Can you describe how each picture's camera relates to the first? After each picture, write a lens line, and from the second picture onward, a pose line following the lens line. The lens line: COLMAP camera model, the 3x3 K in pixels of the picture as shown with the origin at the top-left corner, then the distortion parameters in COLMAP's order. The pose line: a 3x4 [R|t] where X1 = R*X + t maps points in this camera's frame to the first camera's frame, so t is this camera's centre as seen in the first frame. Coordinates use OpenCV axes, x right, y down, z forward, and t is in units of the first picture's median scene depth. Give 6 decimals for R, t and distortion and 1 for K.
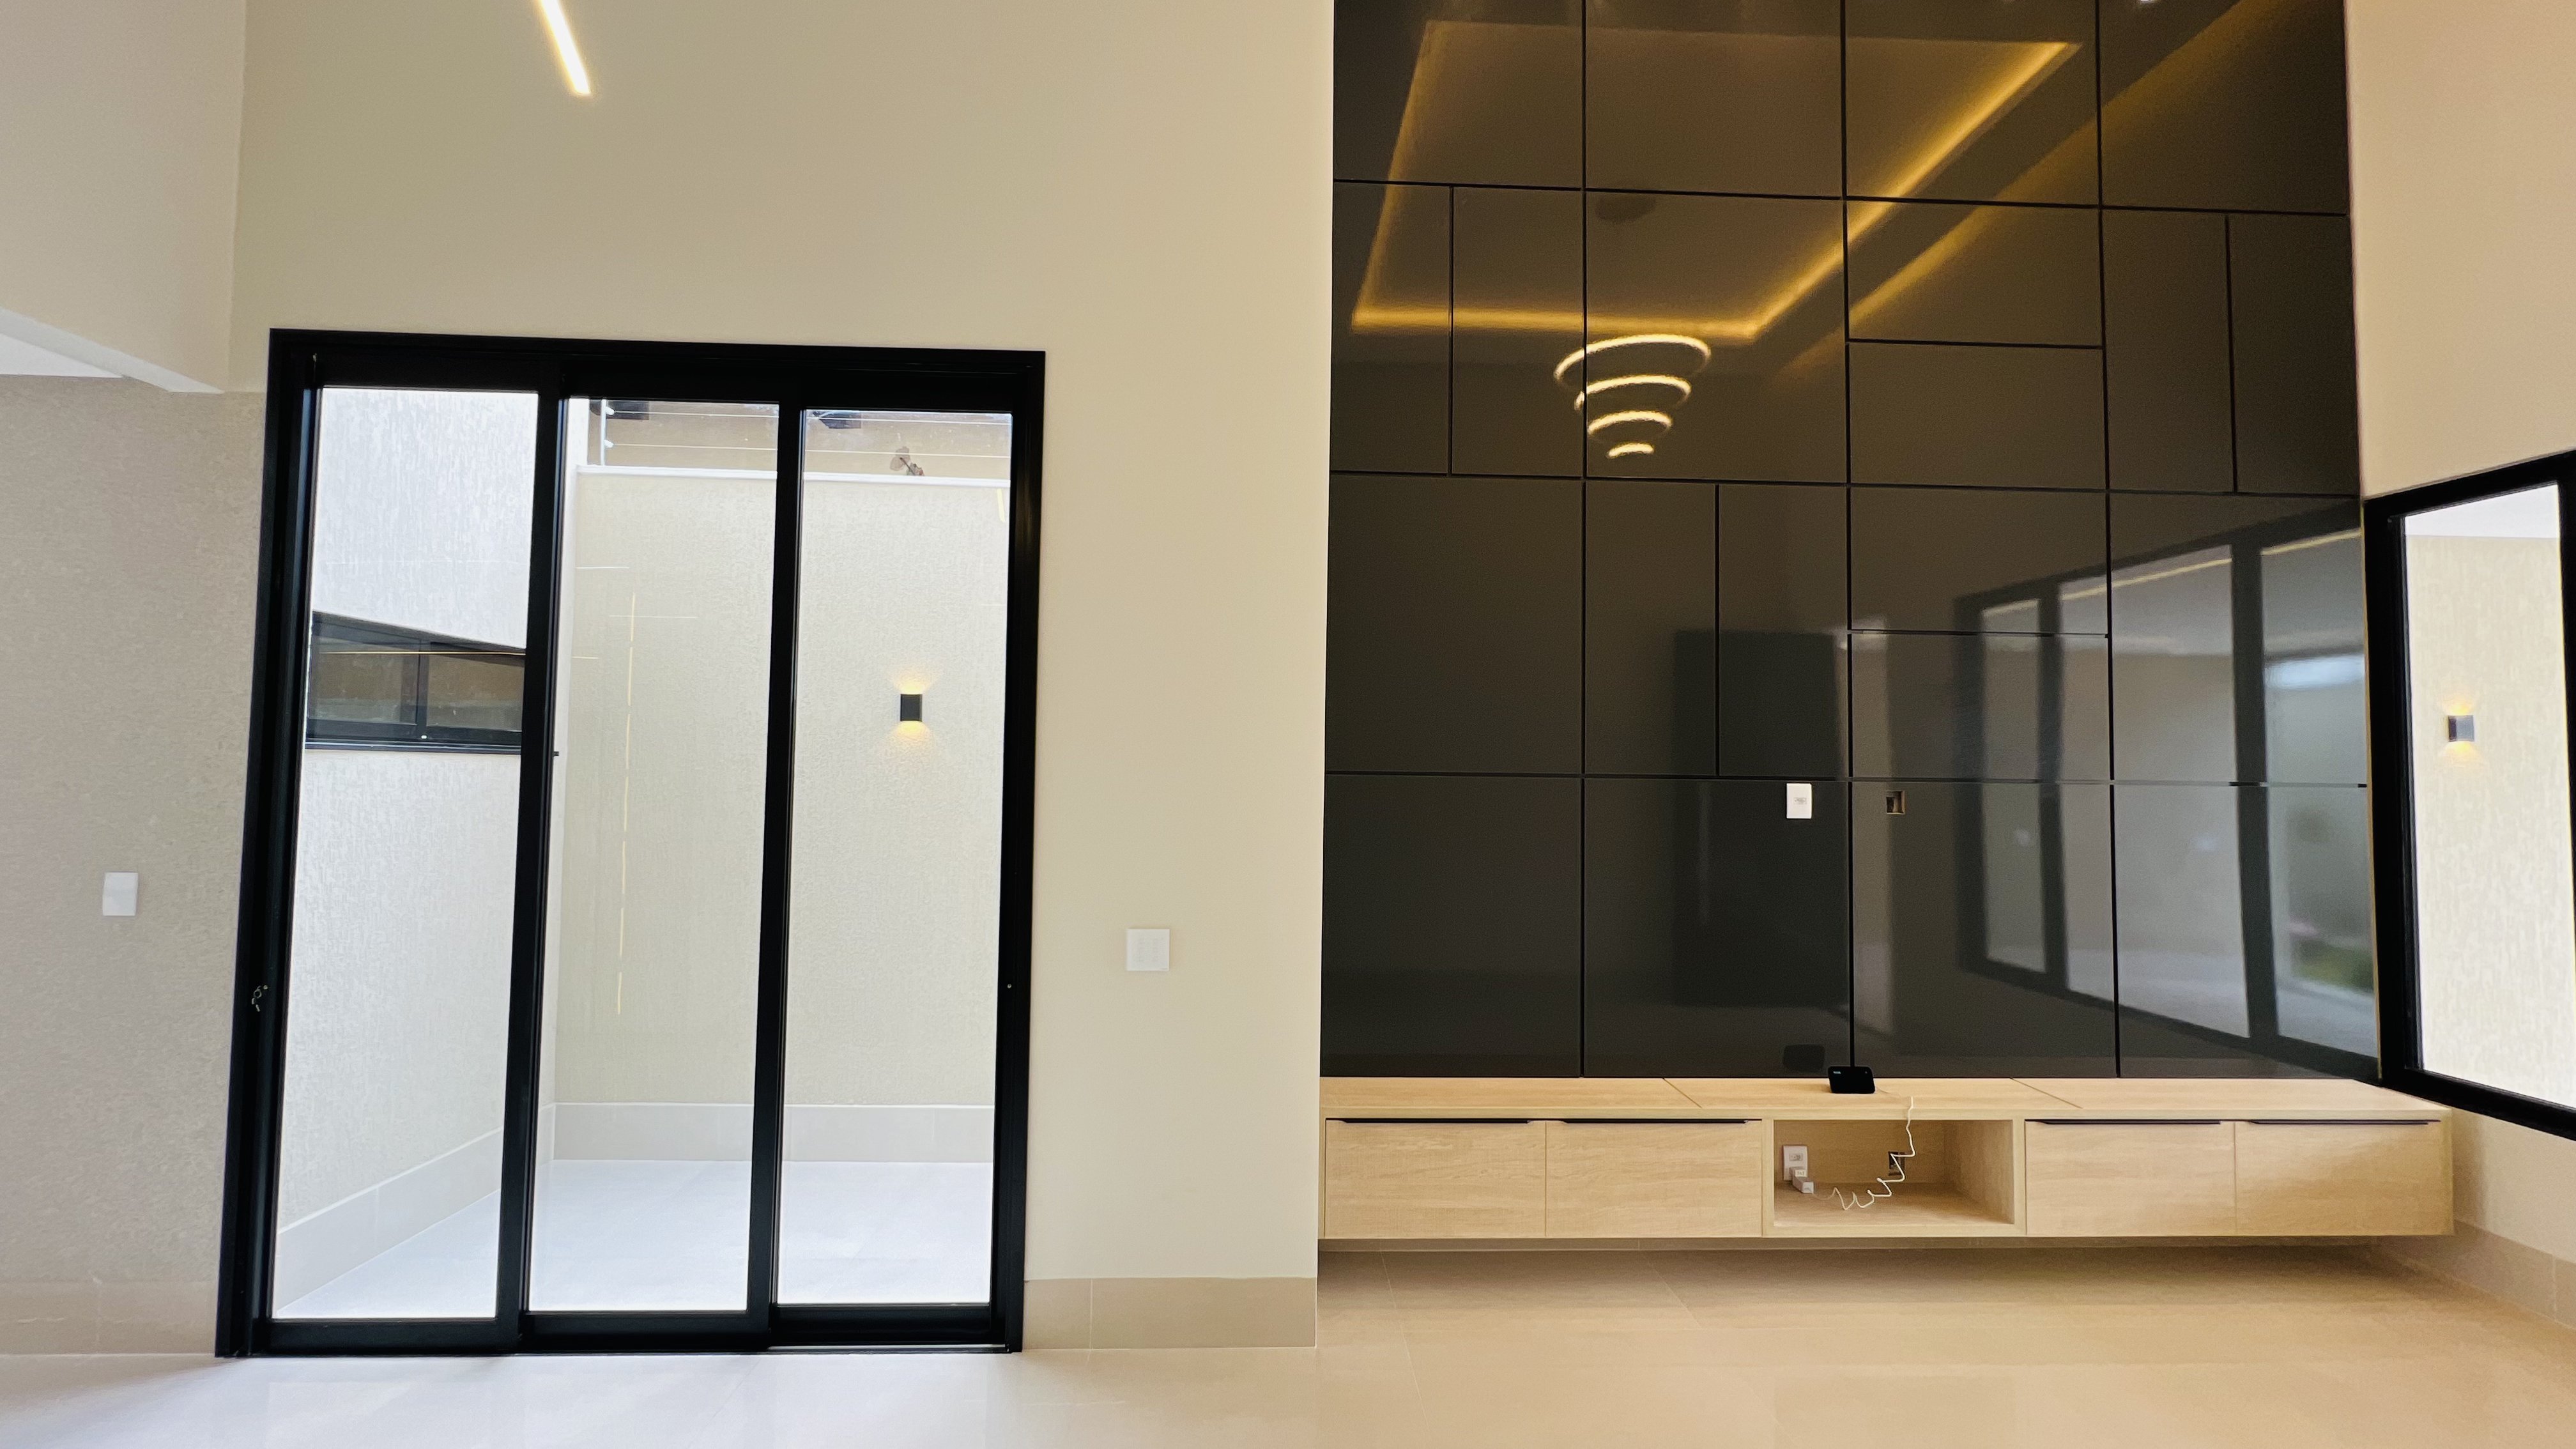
lens RADIAL K [[1030.8, 0, 1292.5], [0, 1030.8, 732.2], [0, 0, 1]] dist [-0.011954, 0.000014]
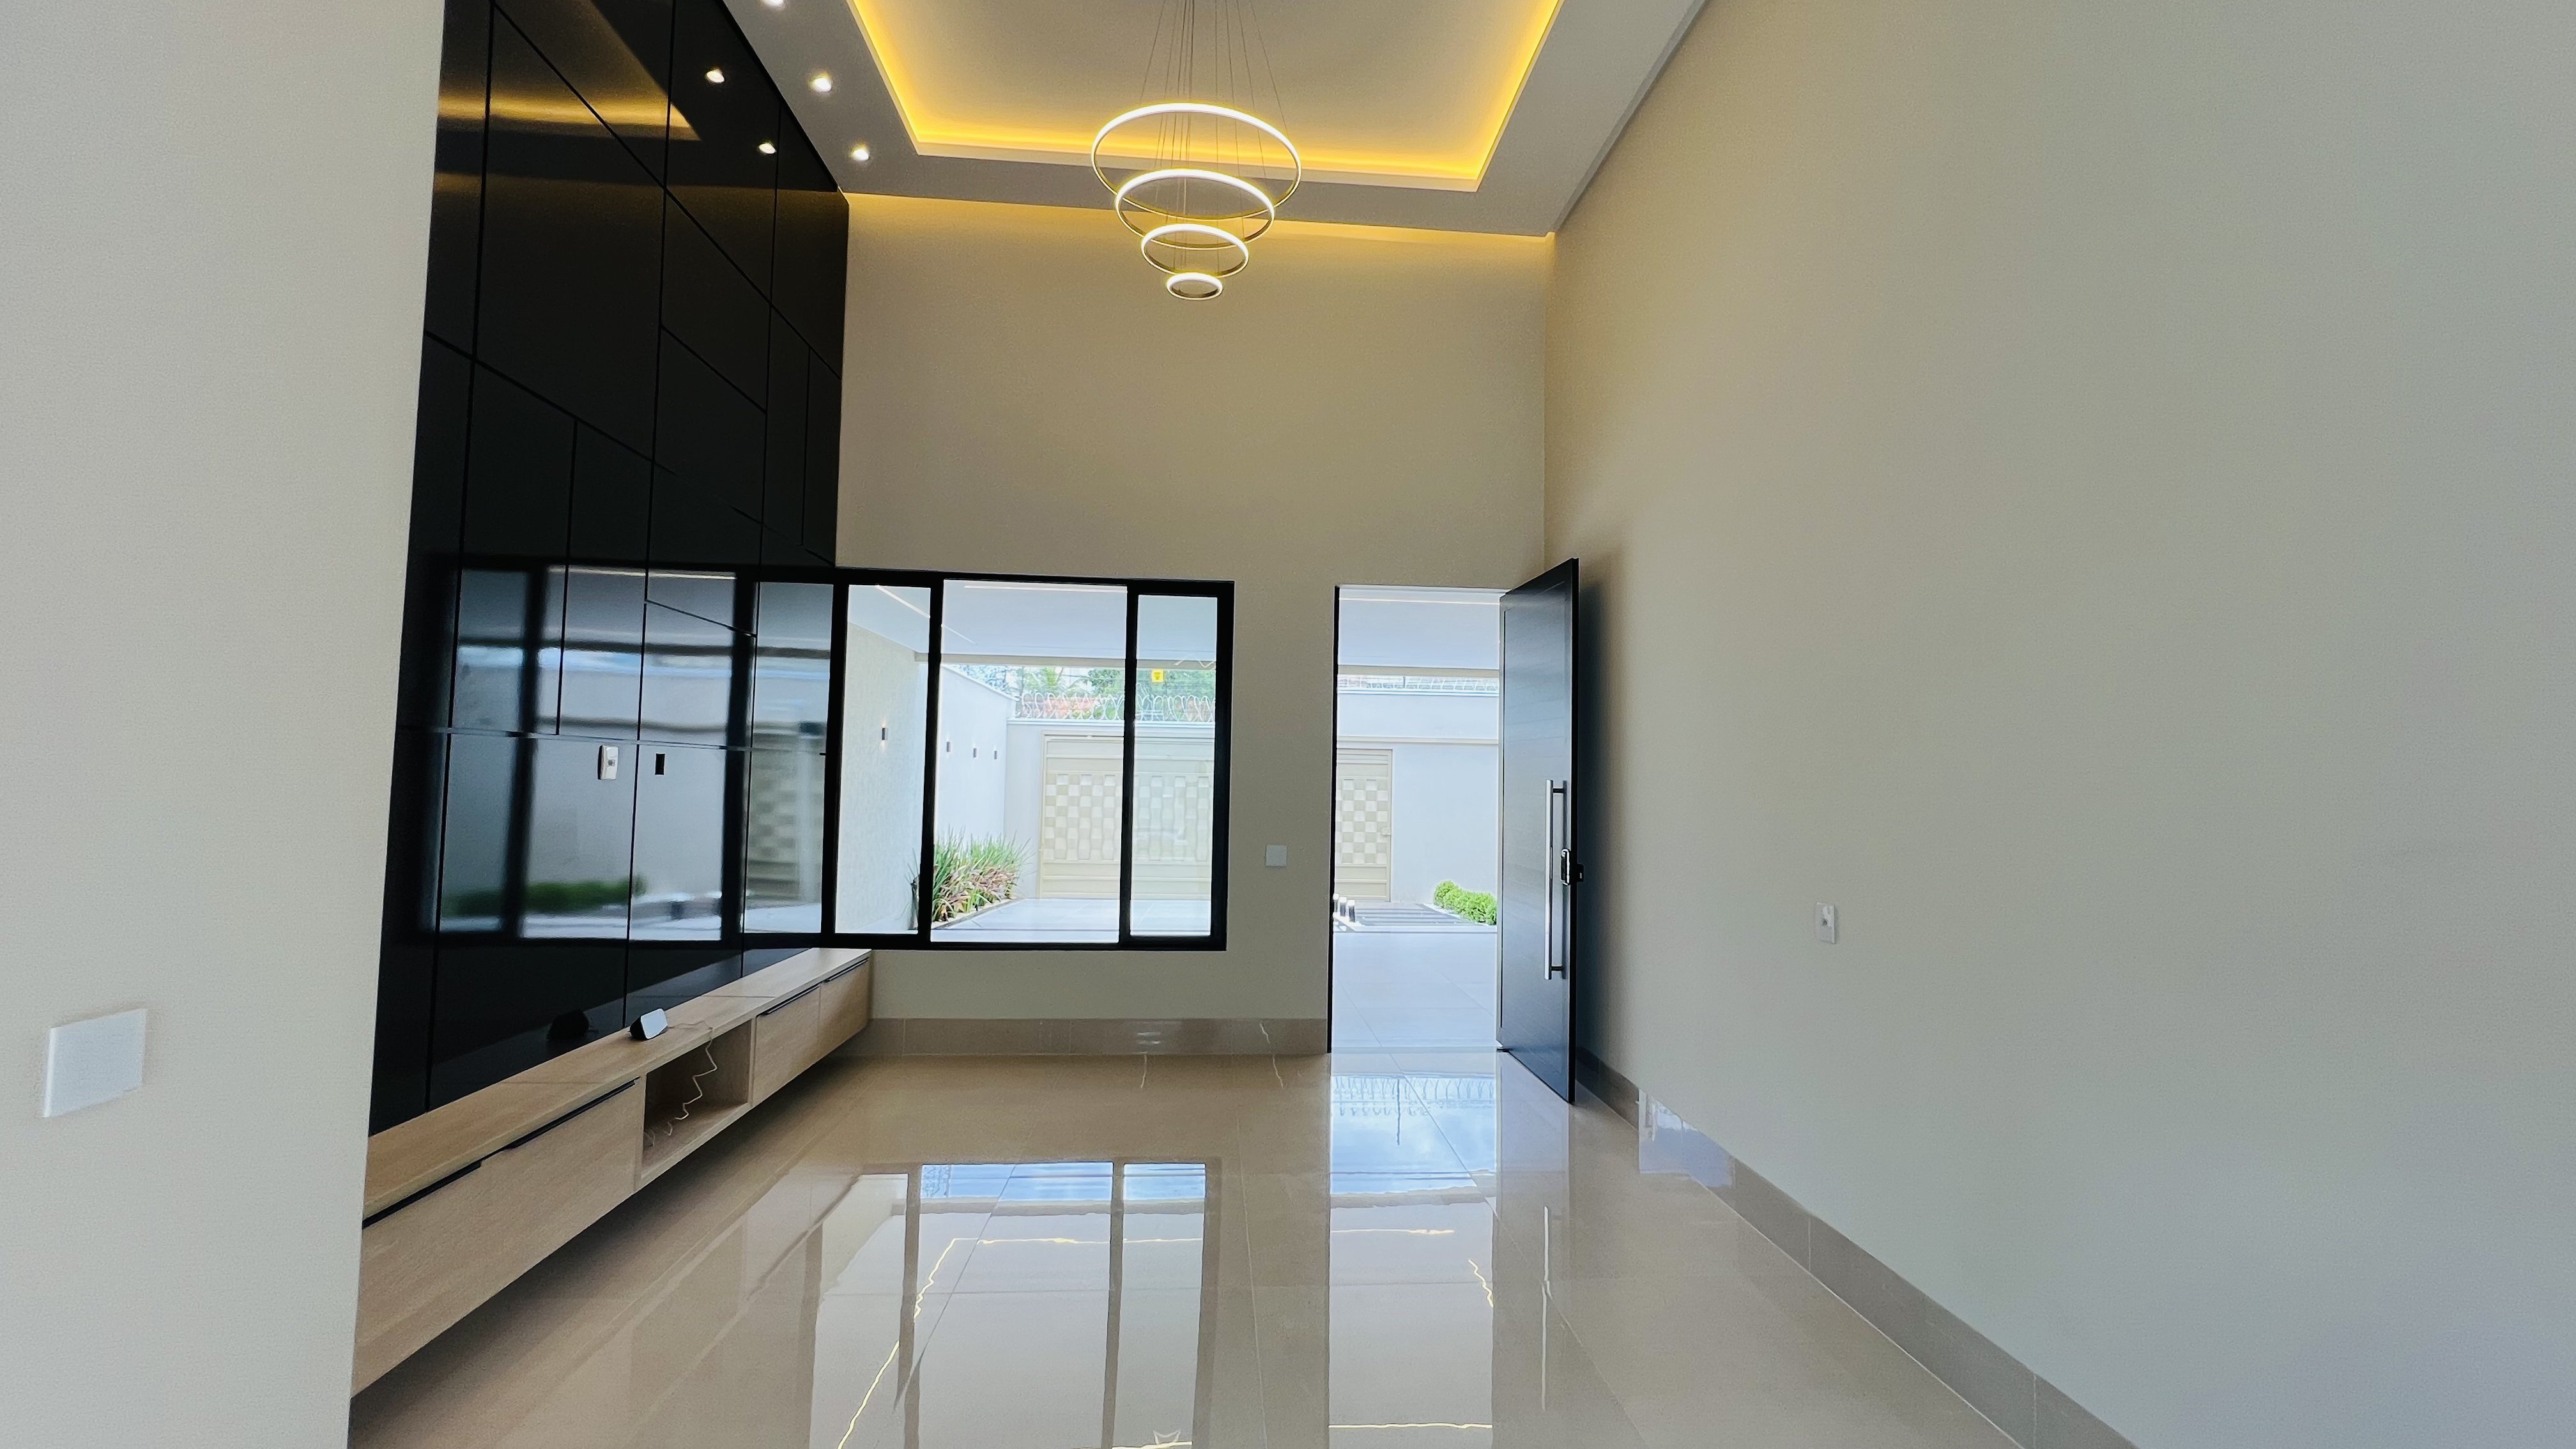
lens RADIAL K [[1030.8, 0, 1292.5], [0, 1030.8, 732.2], [0, 0, 1]] dist [-0.011954, 0.000014]
pose [[-0.047304, 0.031233, 0.998392, -0.569955], [-0.047720, 0.998299, -0.033491, 0.042033], [-0.997740, -0.049227, -0.045733, 0.412016]]
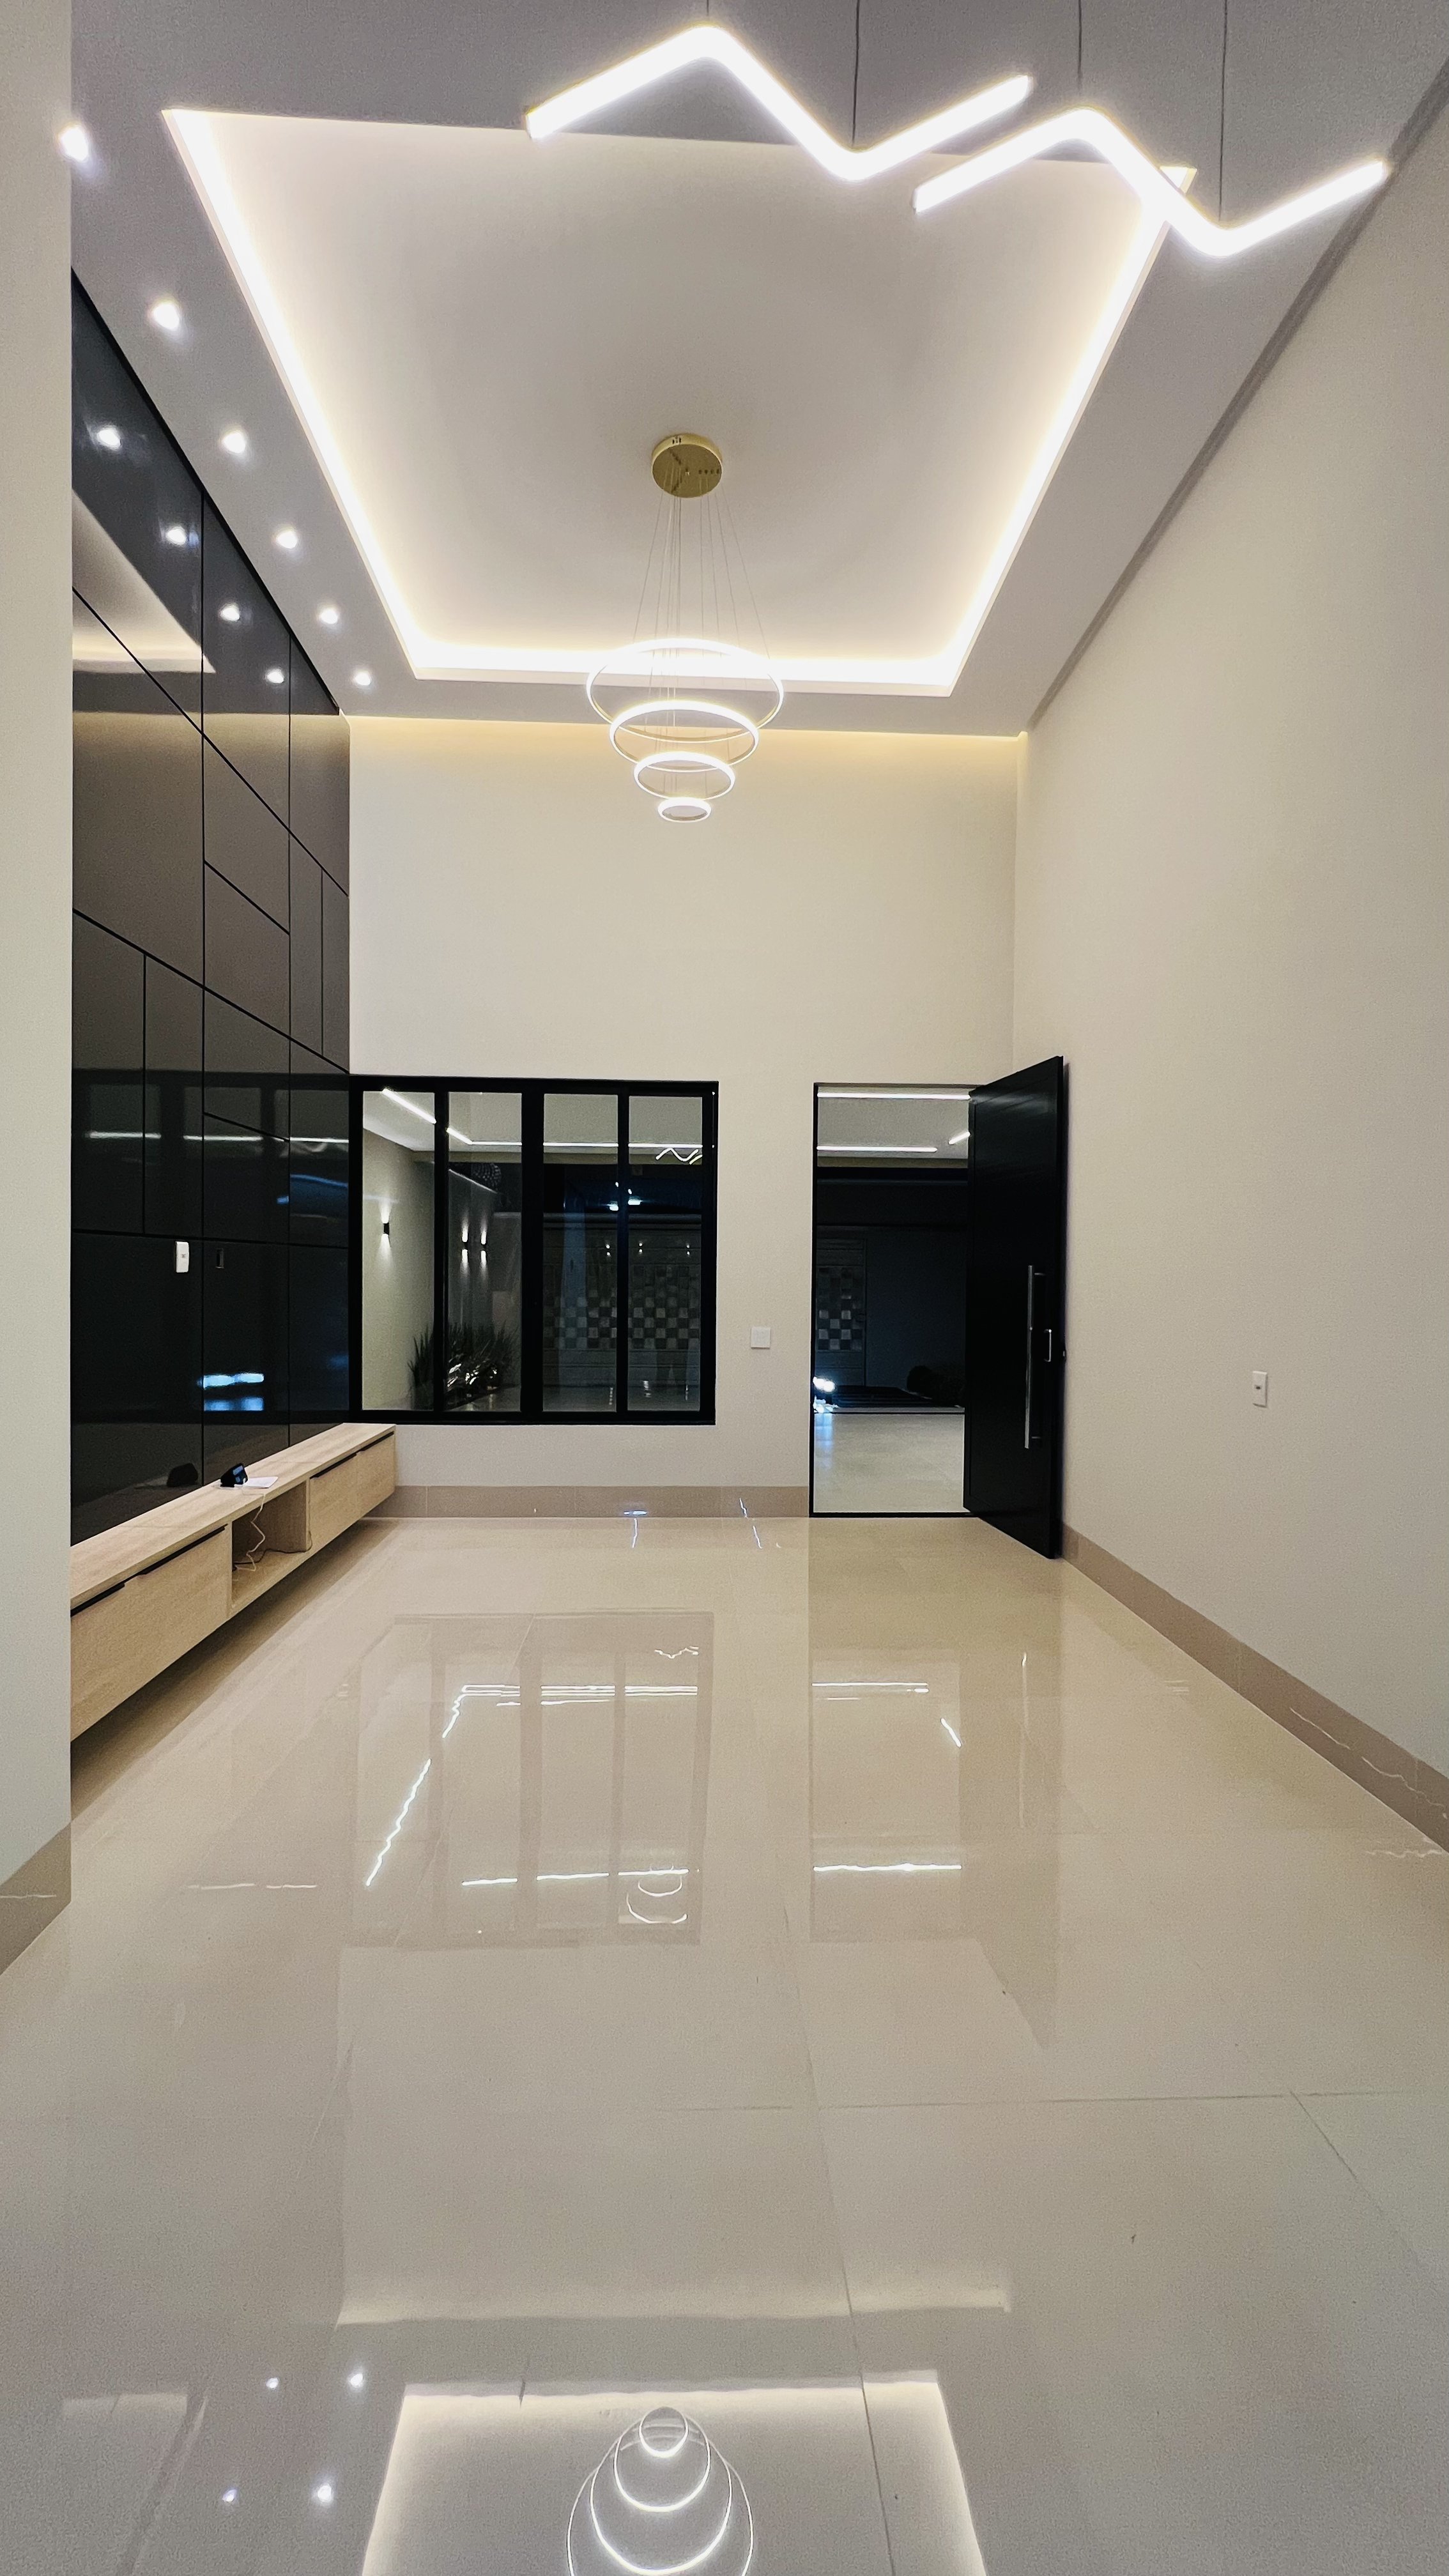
lens RADIAL K [[1030.8, 0, 723.9], [0, 1030.8, 1297.0], [0, 0, 1]] dist [-0.011954, 0.000014]
pose [[-0.004742, -0.039831, 0.999195, -0.698046], [-0.038042, 0.998490, 0.039623, 0.046821], [-0.999265, -0.037823, -0.006250, 0.432427]]
